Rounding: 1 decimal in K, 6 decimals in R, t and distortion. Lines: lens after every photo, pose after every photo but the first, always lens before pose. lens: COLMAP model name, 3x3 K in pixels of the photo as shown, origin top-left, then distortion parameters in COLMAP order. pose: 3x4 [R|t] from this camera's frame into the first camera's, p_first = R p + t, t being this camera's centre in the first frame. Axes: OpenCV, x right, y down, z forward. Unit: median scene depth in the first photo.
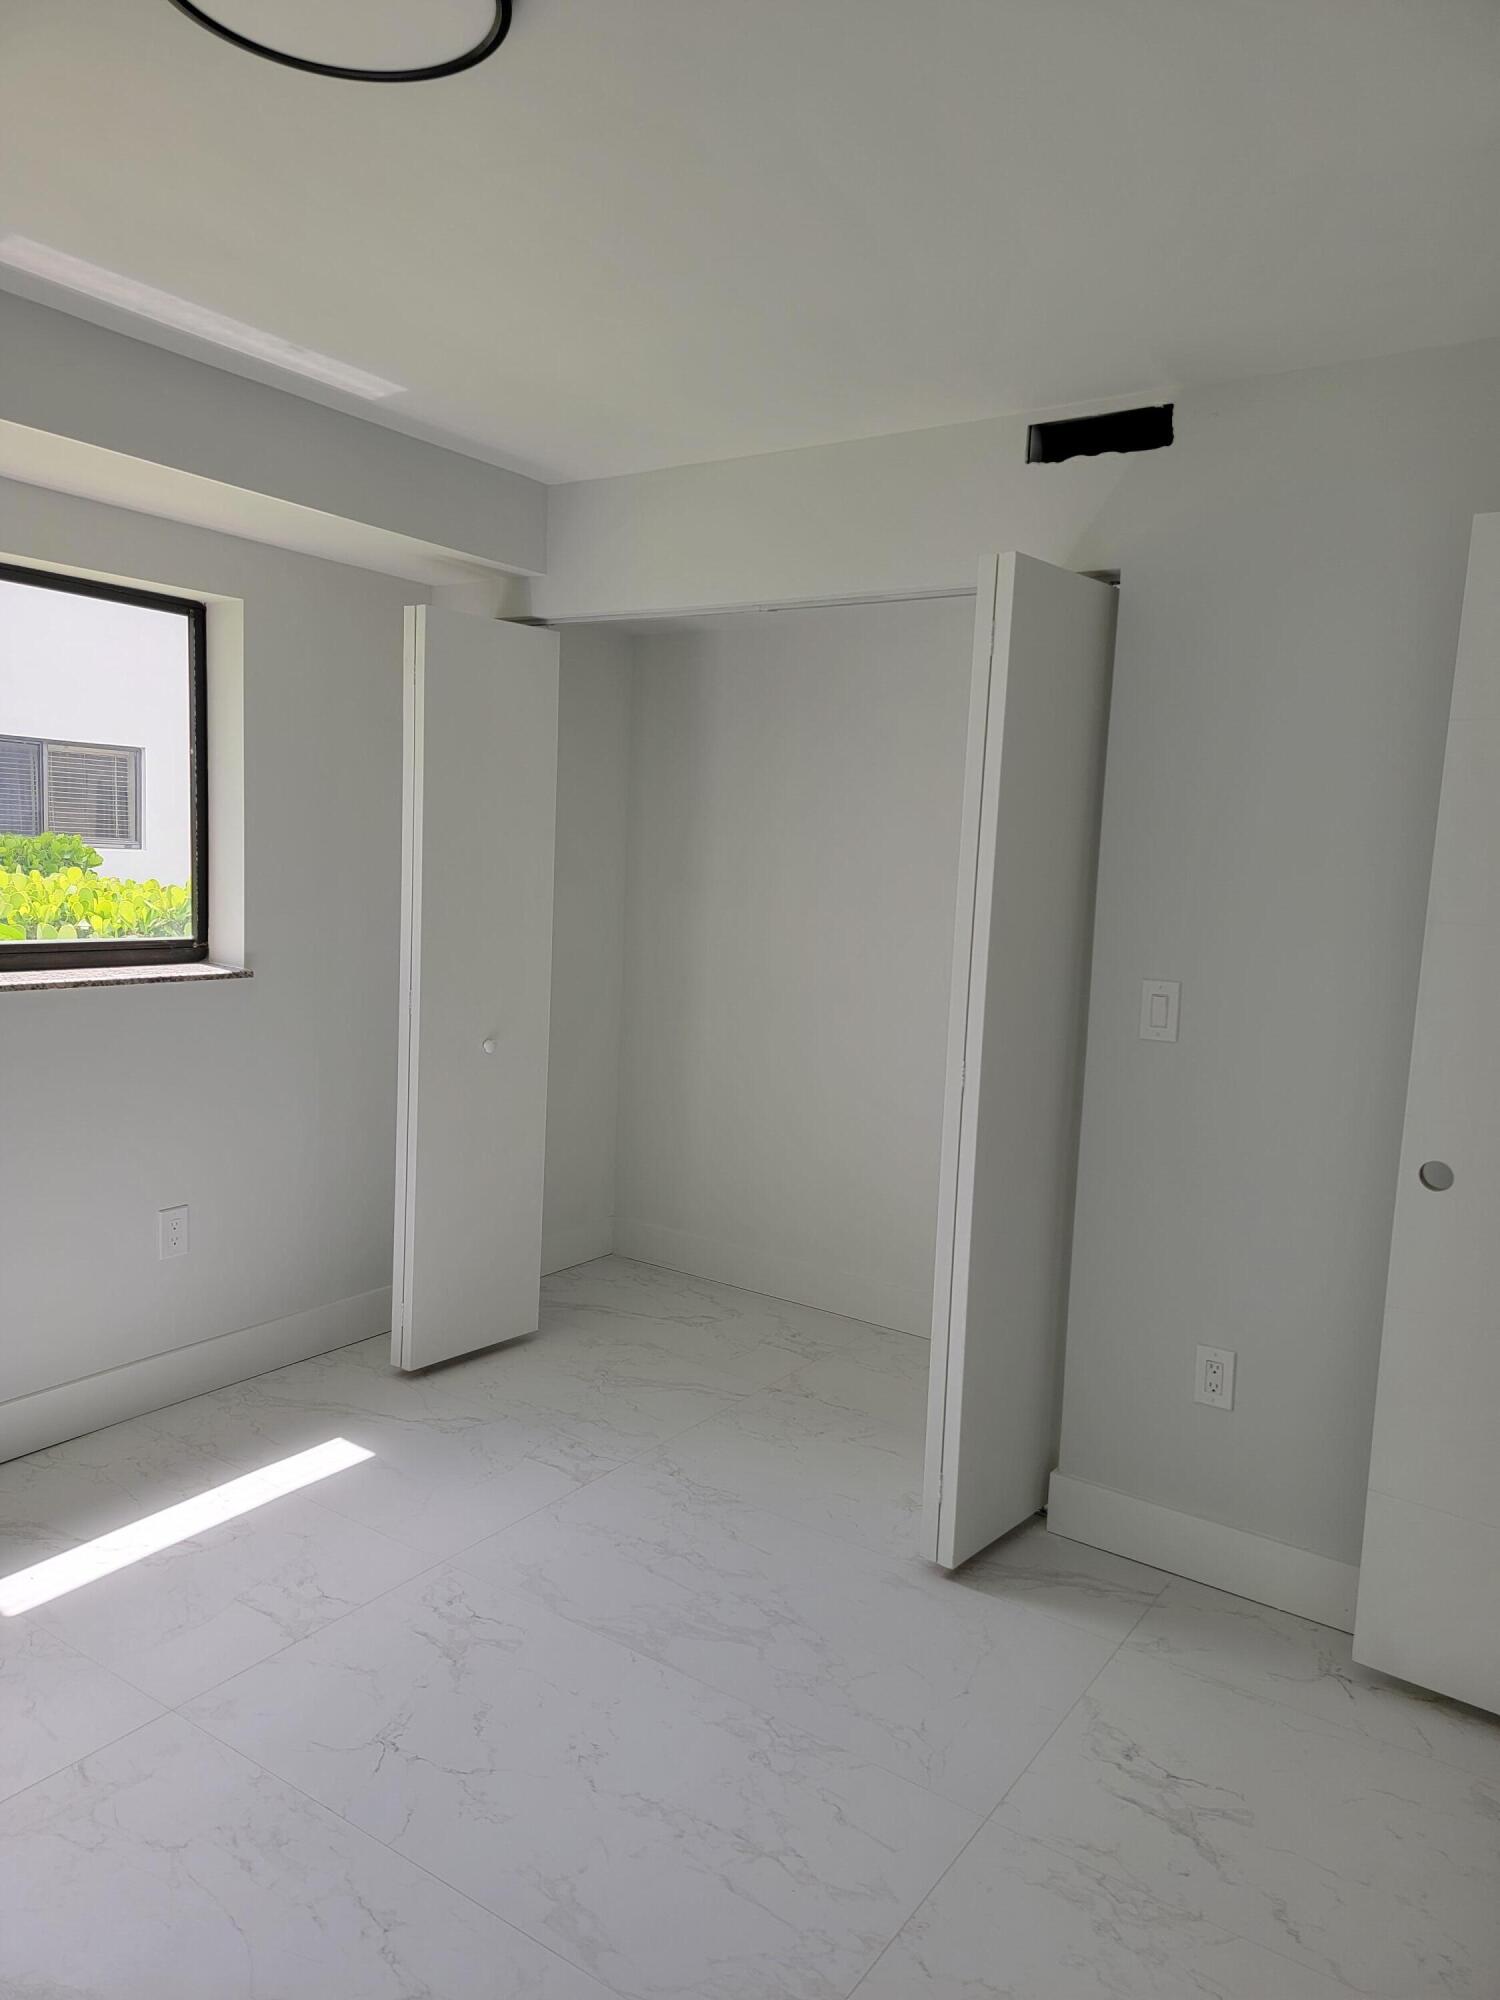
lens RADIAL K [[1356.0, 0, 750.0], [0, 1356.0, 1000.0], [0, 0, 1]] dist [0.076540, -0.000693]
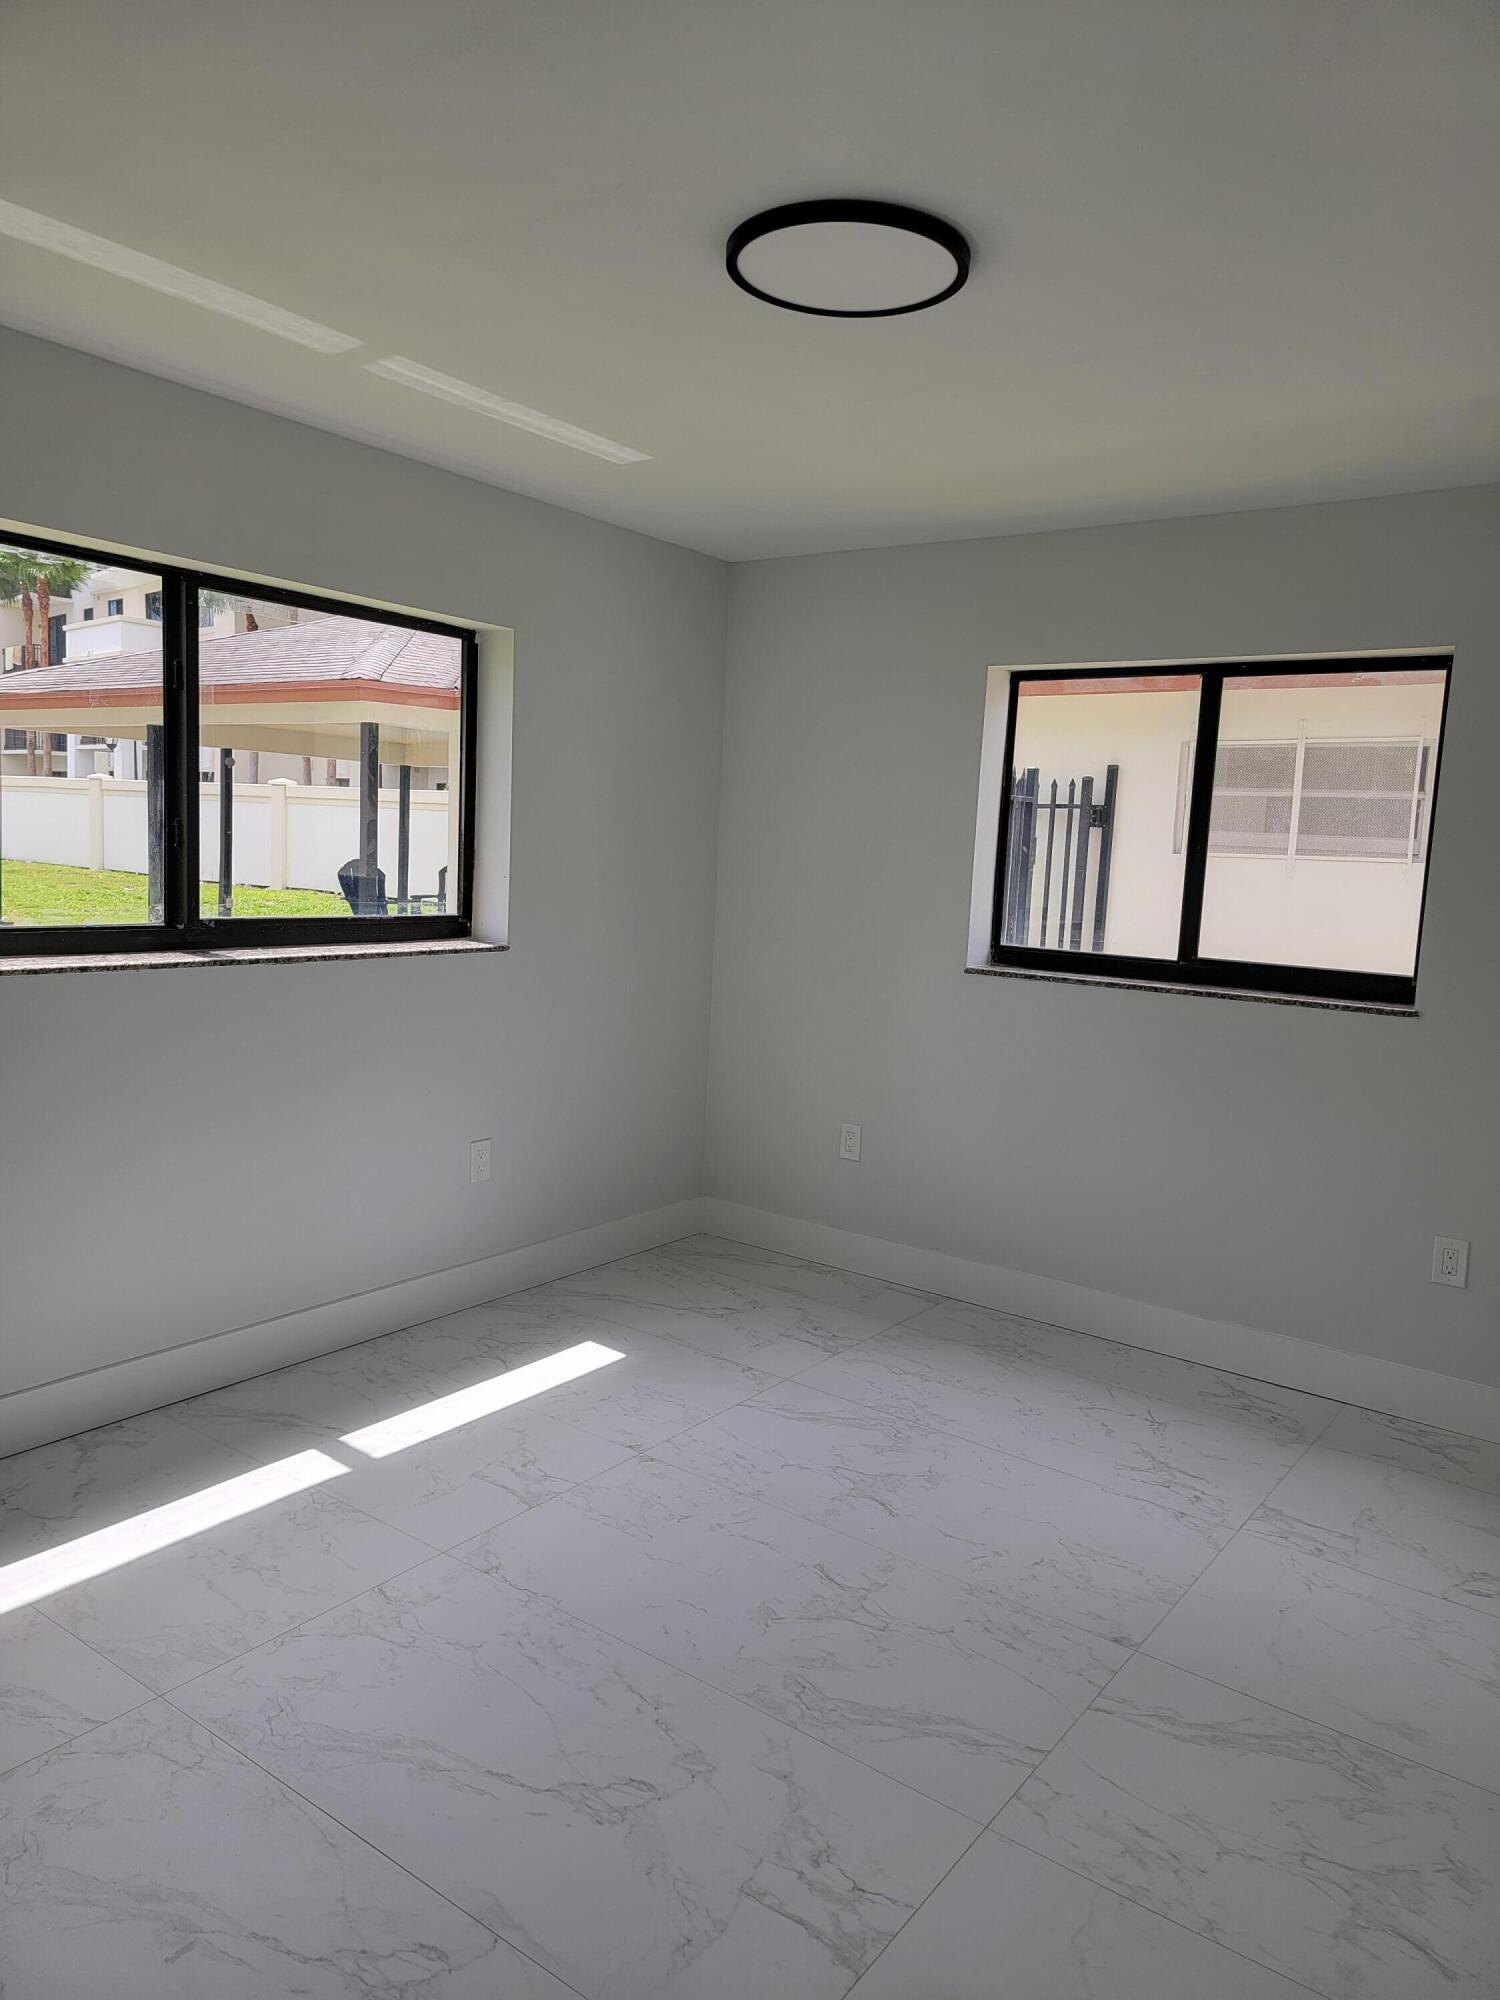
lens RADIAL K [[1392.1, 0, 737.2], [0, 1392.1, 1018.5], [0, 0, 1]] dist [0.099227, -0.087100]
pose [[0.999723, 0.020574, -0.011433, -0.150599], [-0.020378, 0.999648, 0.016996, 0.019442], [0.011779, -0.016758, 0.999790, -0.203694]]
